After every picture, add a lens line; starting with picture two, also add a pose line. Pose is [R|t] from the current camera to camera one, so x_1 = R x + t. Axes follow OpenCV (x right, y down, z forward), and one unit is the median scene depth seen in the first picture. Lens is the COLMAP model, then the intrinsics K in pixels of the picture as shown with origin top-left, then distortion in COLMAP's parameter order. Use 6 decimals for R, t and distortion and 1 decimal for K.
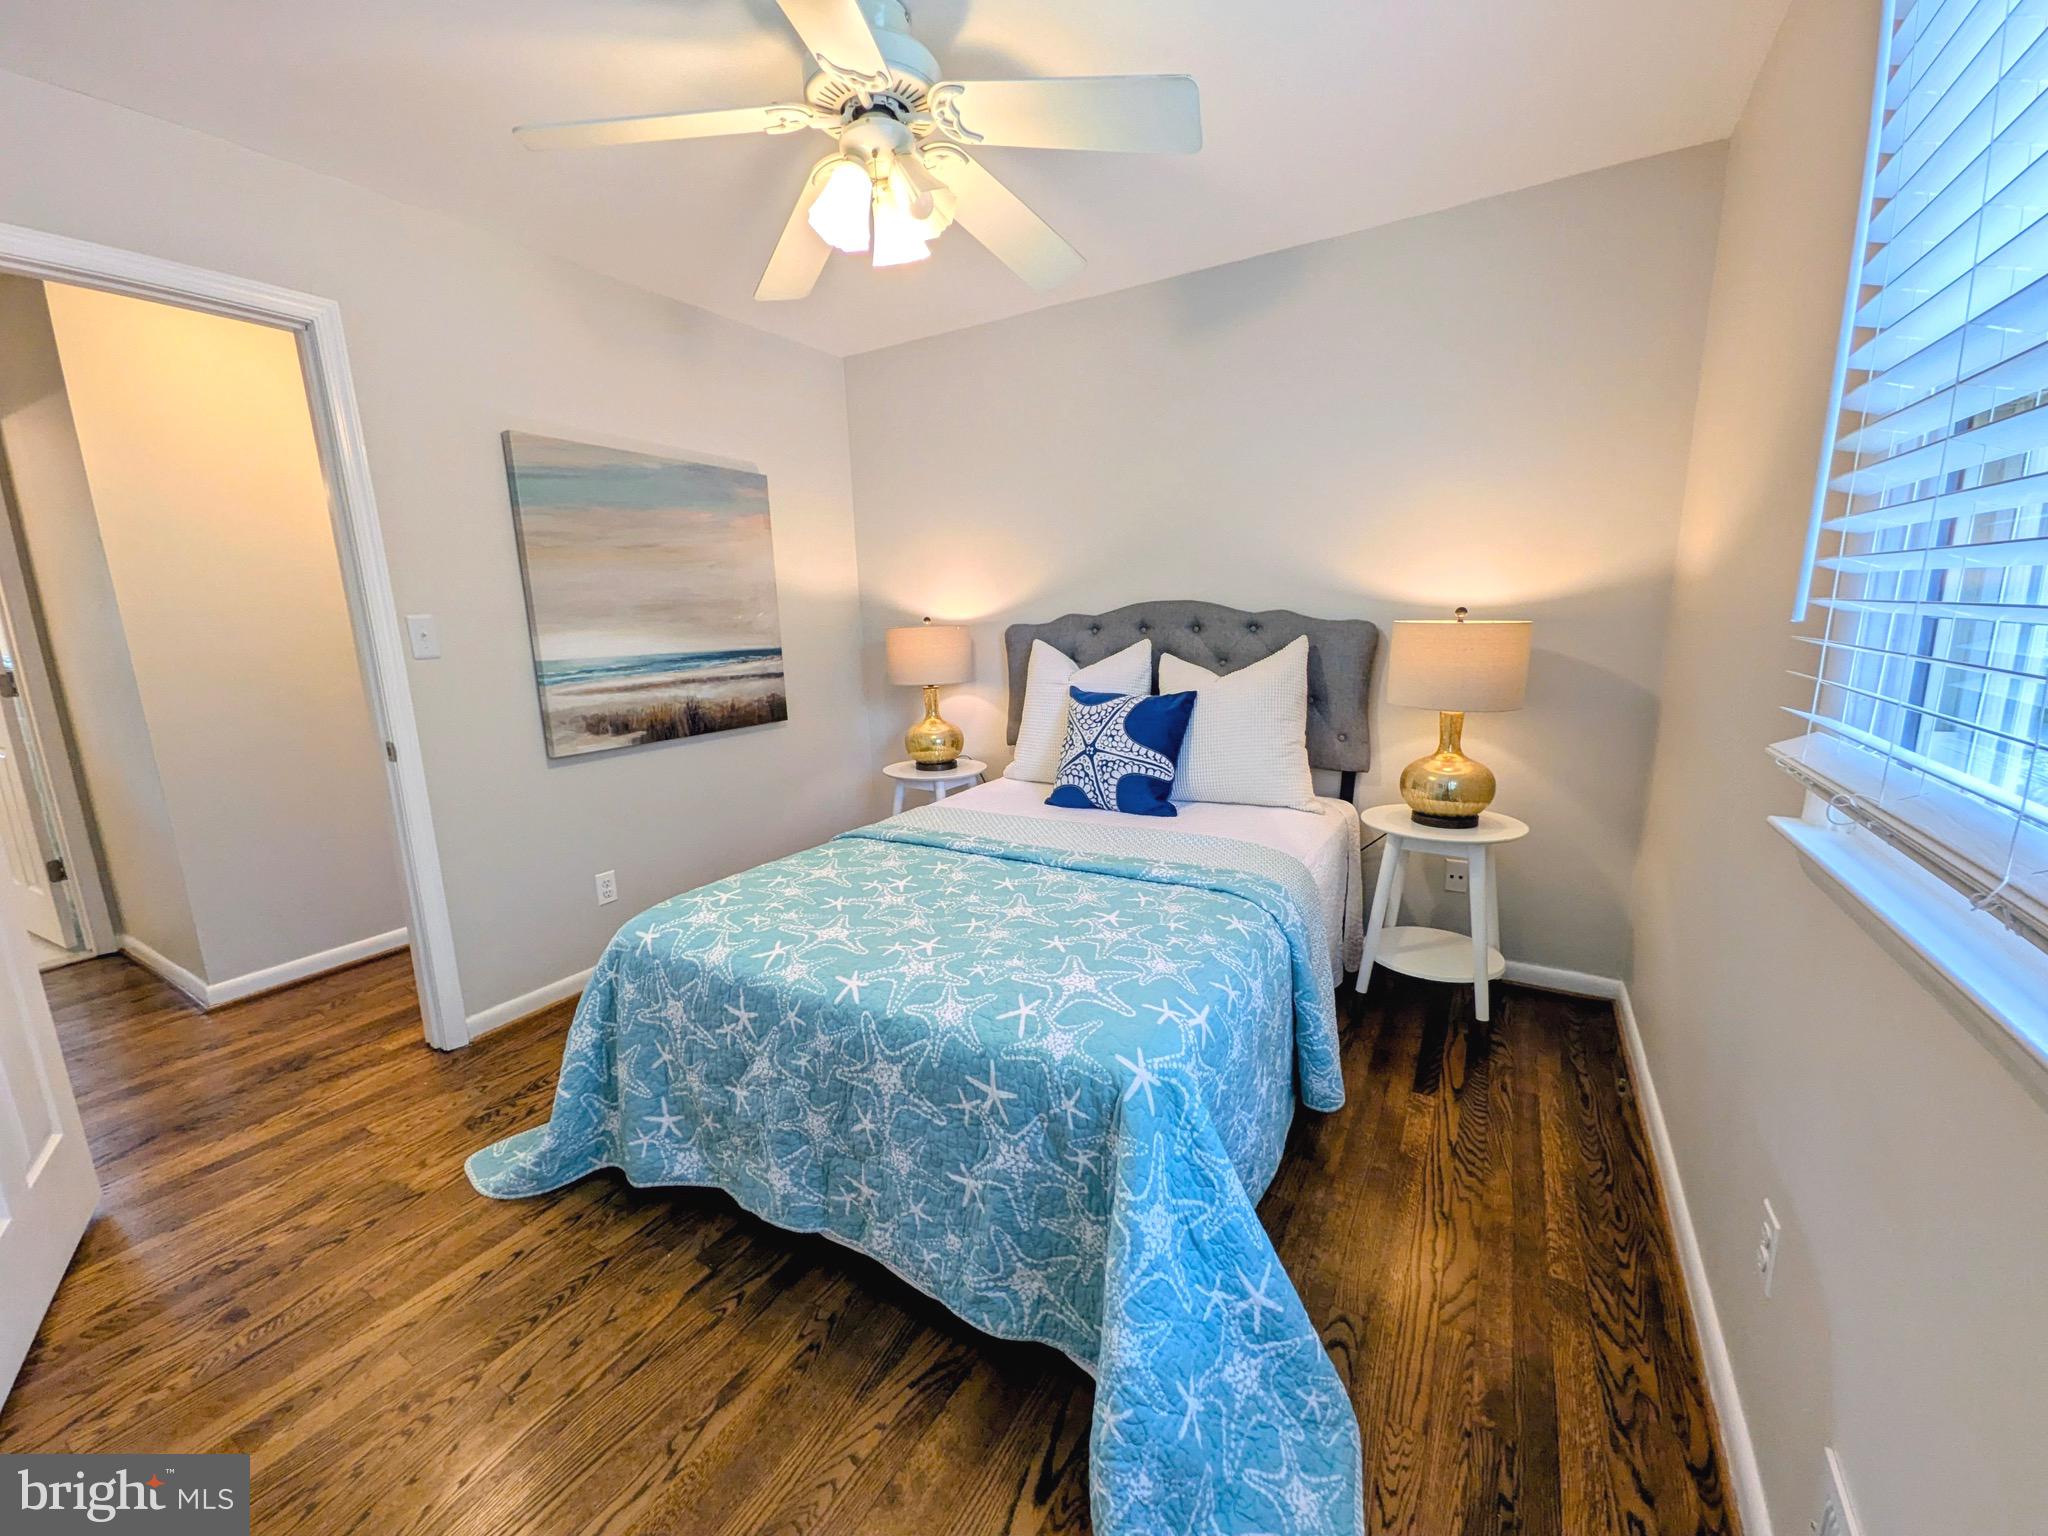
lens RADIAL K [[818.9, 0, 1024.1], [0, 818.9, 776.0], [0, 0, 1]] dist [0.033134, -0.012695]
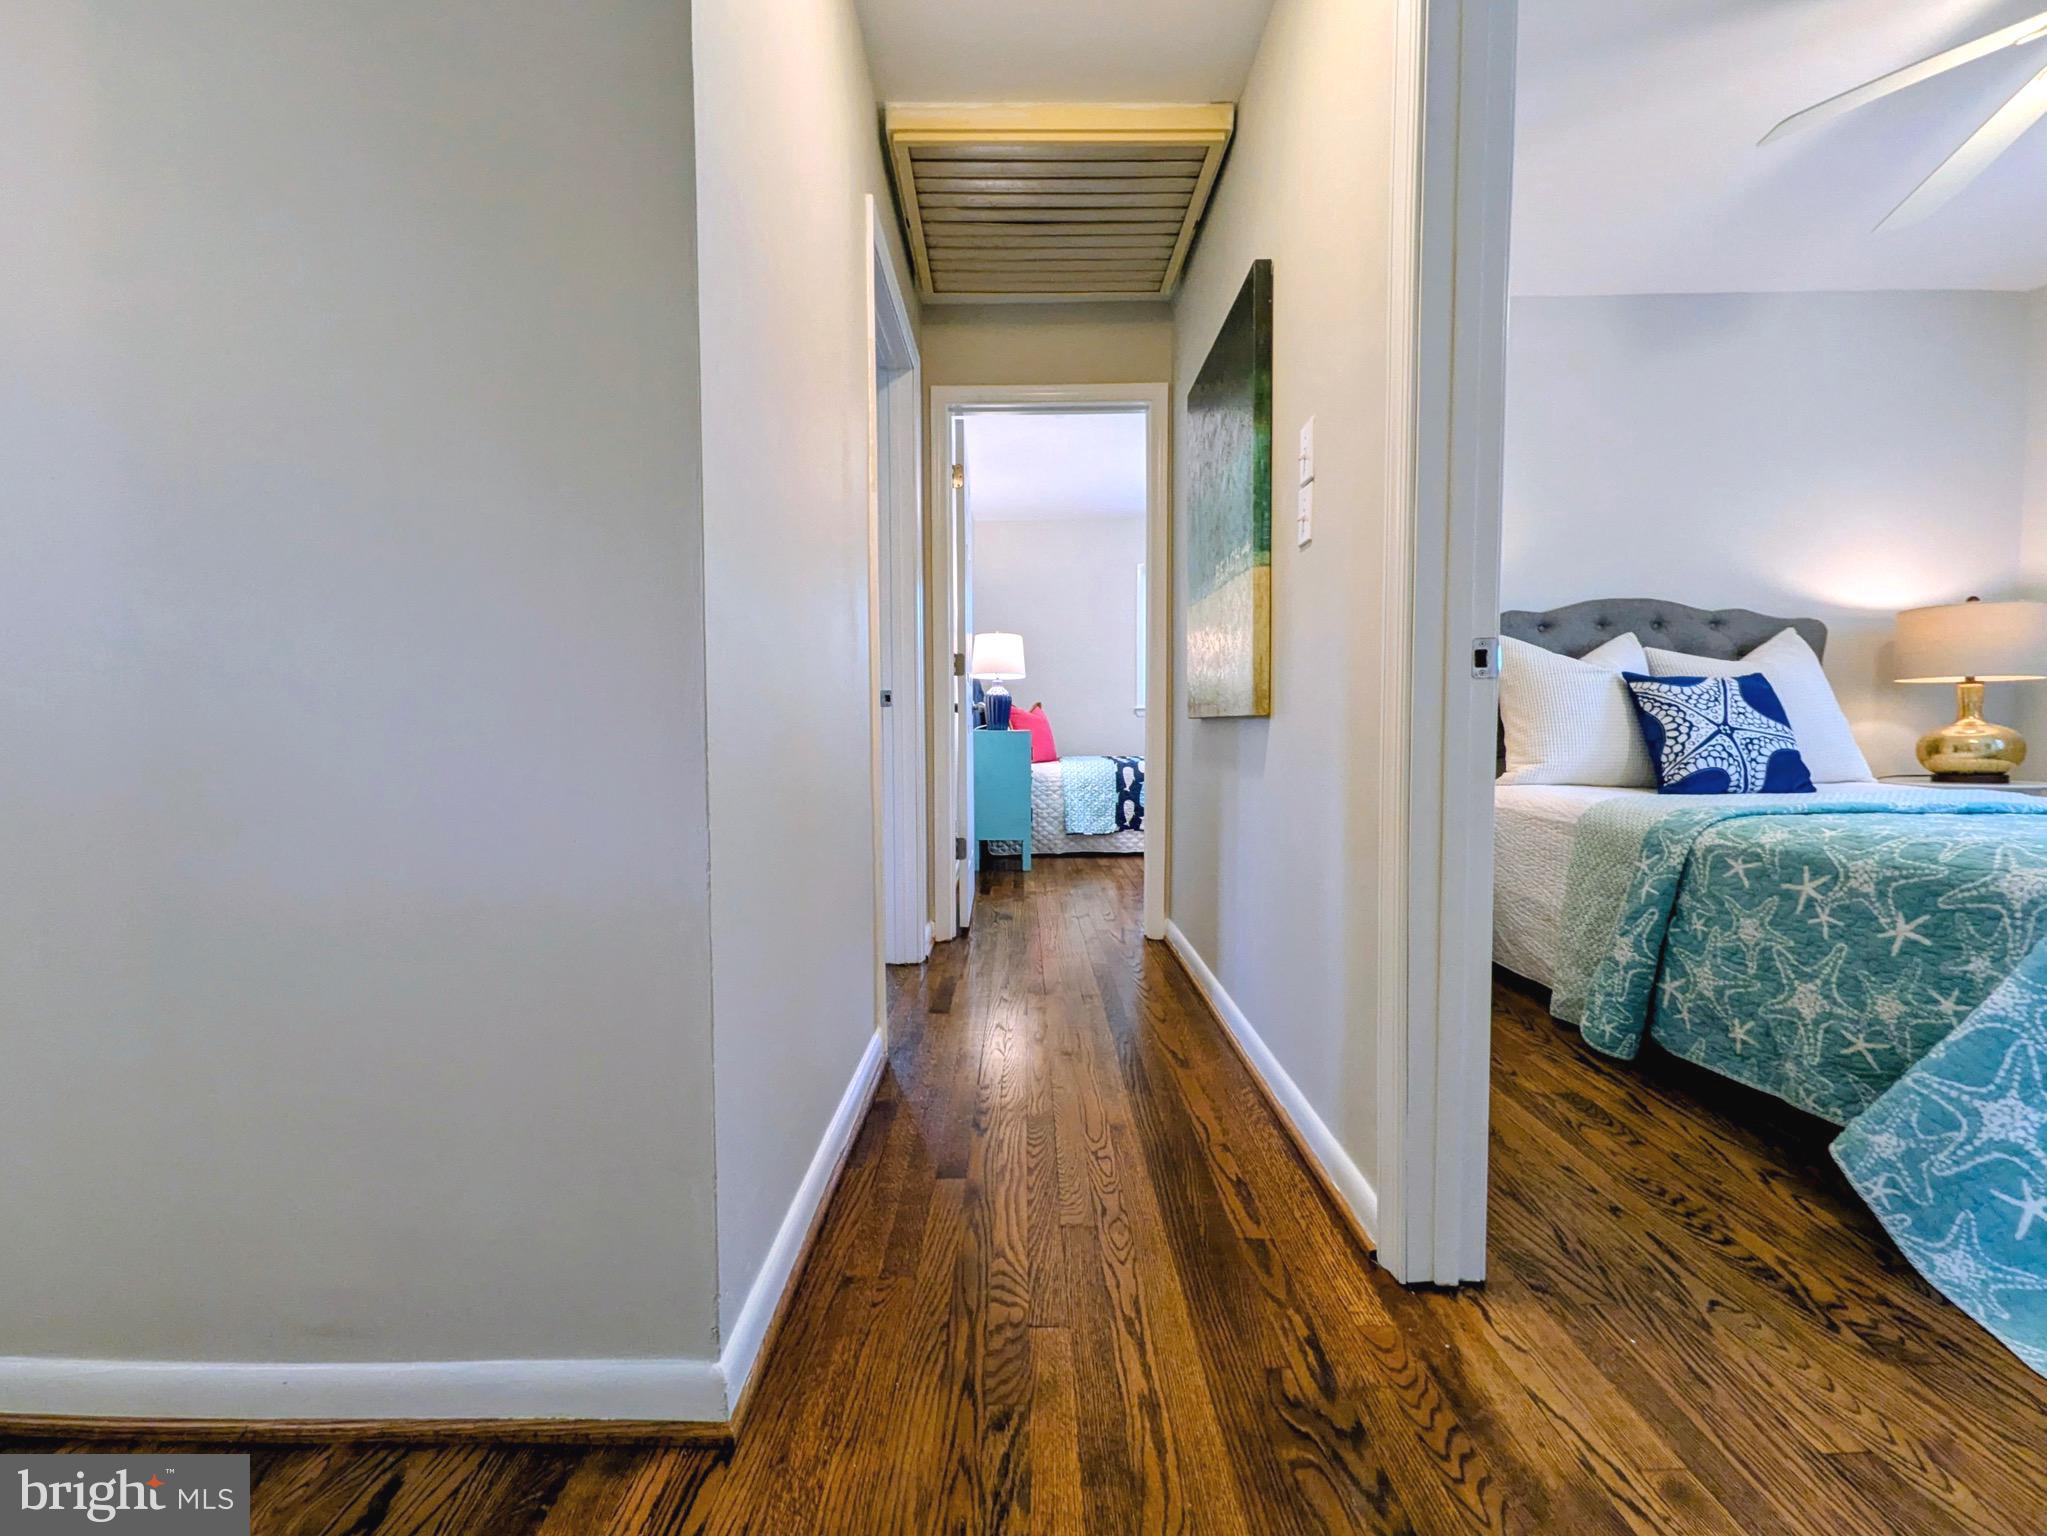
lens RADIAL K [[818.5, 0, 1023.6], [0, 818.5, 776.0], [0, 0, 1]] dist [0.033134, -0.012695]
pose [[0.853662, -0.010923, 0.520713, -1.101588], [0.090365, 0.987723, -0.127427, 0.069937], [-0.512928, 0.155834, 0.844168, 0.633593]]
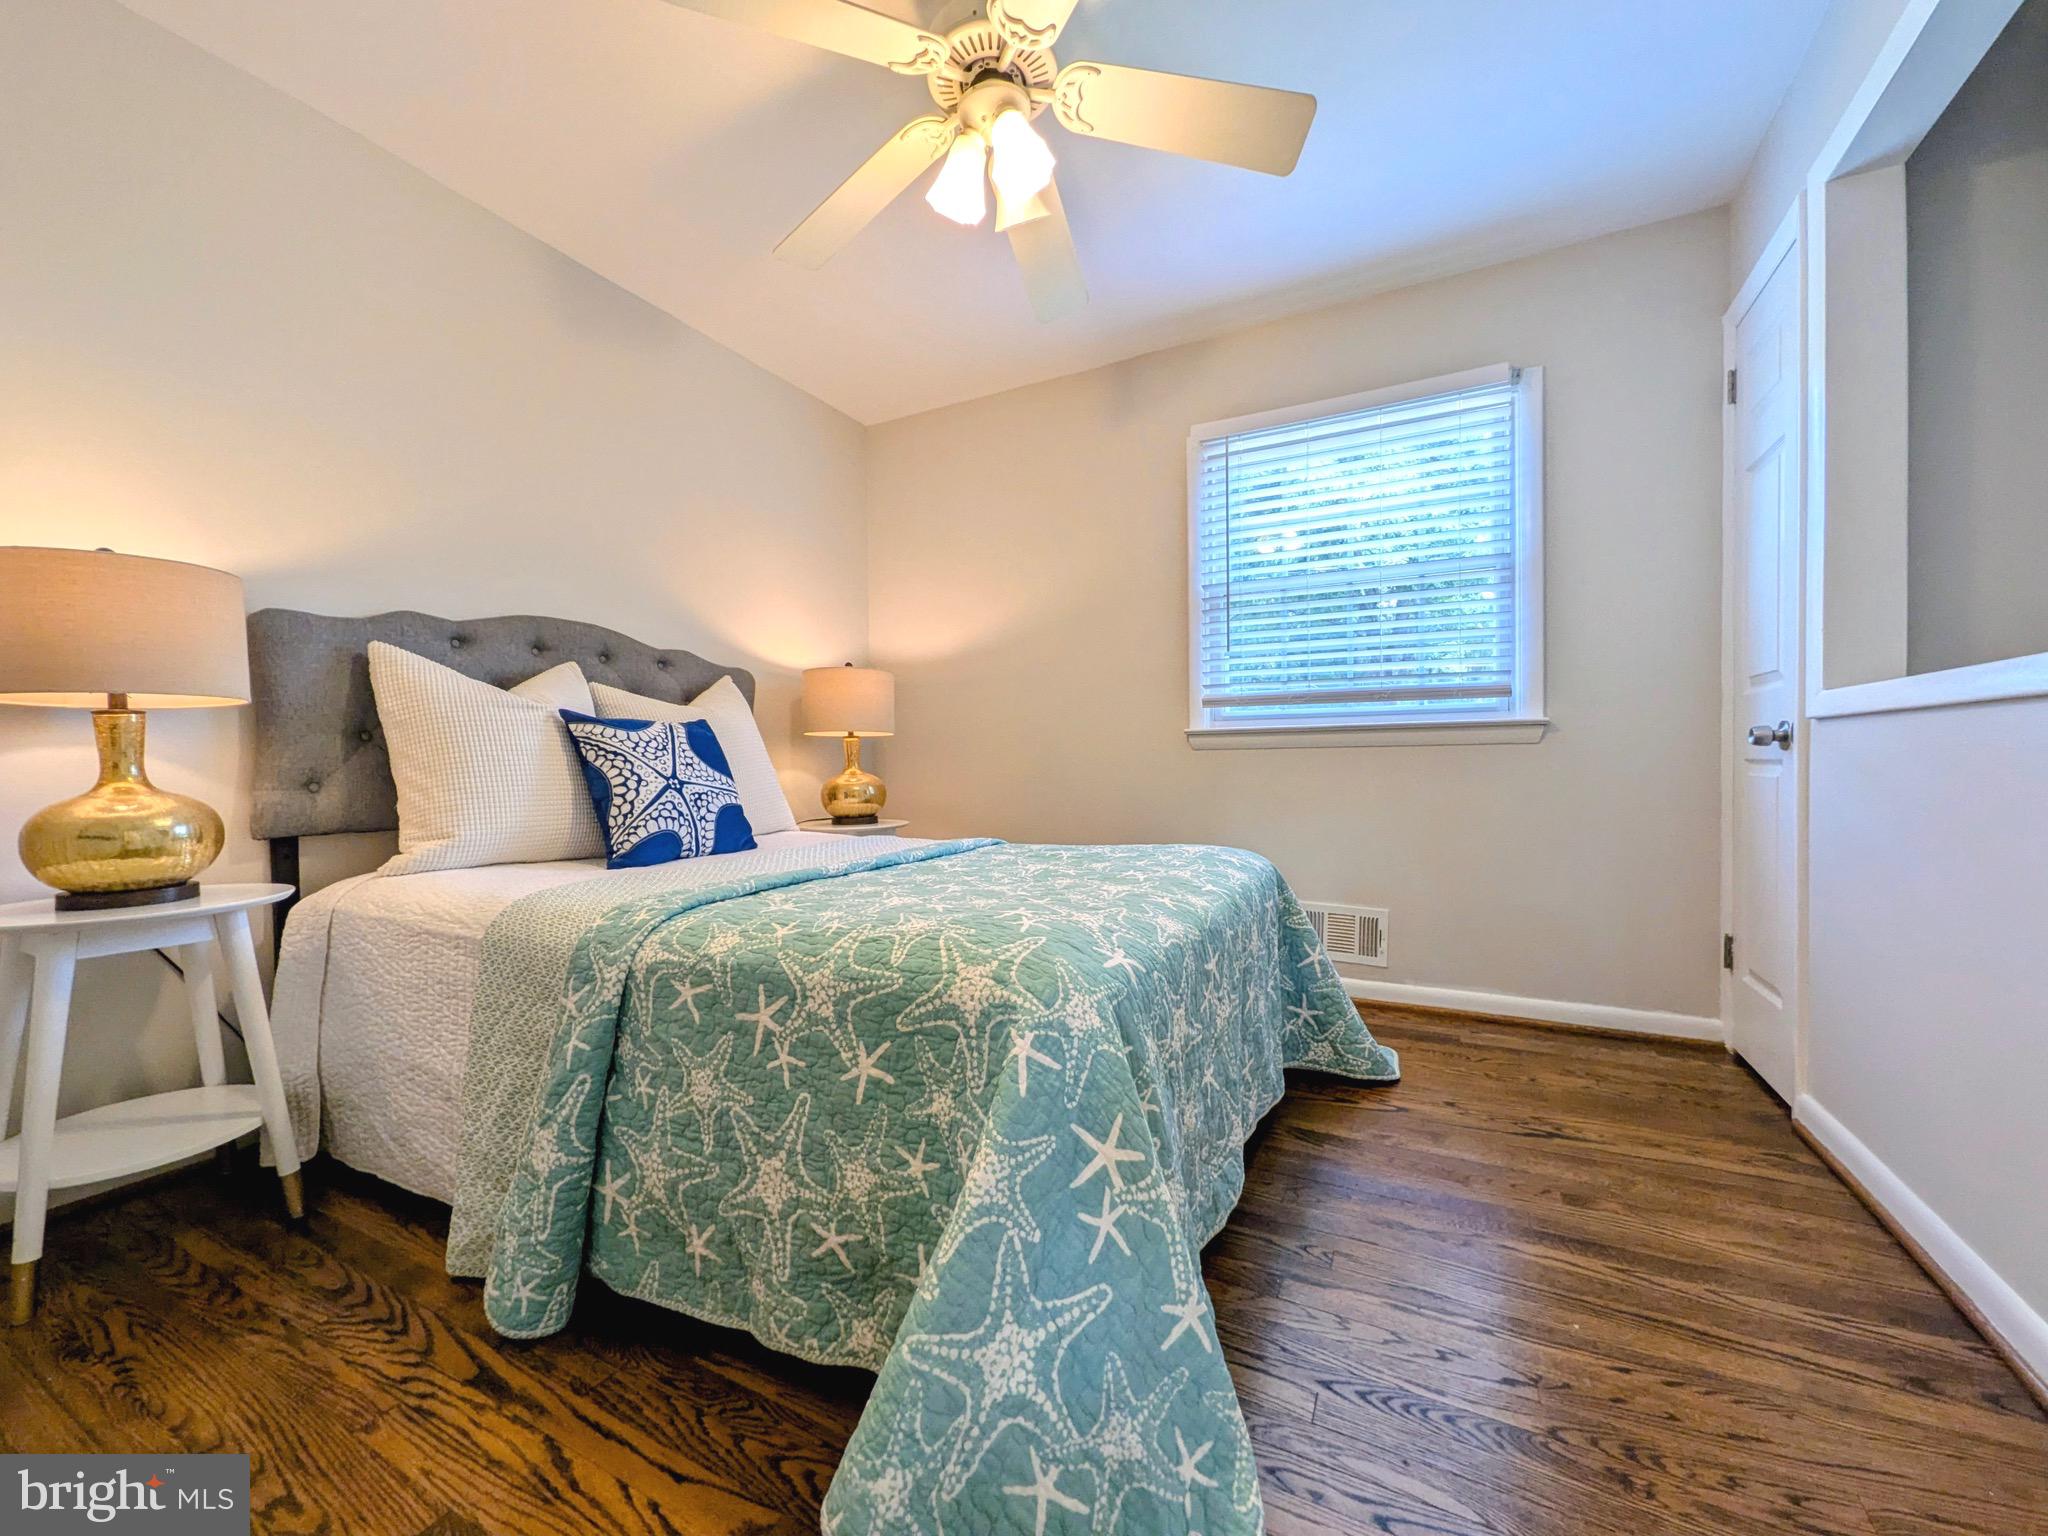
lens RADIAL K [[803.6, 0, 1020.6], [0, 803.6, 772.0], [0, 0, 1]] dist [-0.000386, 0.000186]
pose [[-0.063750, 0.013347, 0.997877, -0.716584], [0.211507, 0.977376, 0.000439, 0.027964], [-0.975295, 0.211086, -0.065131, 0.739242]]
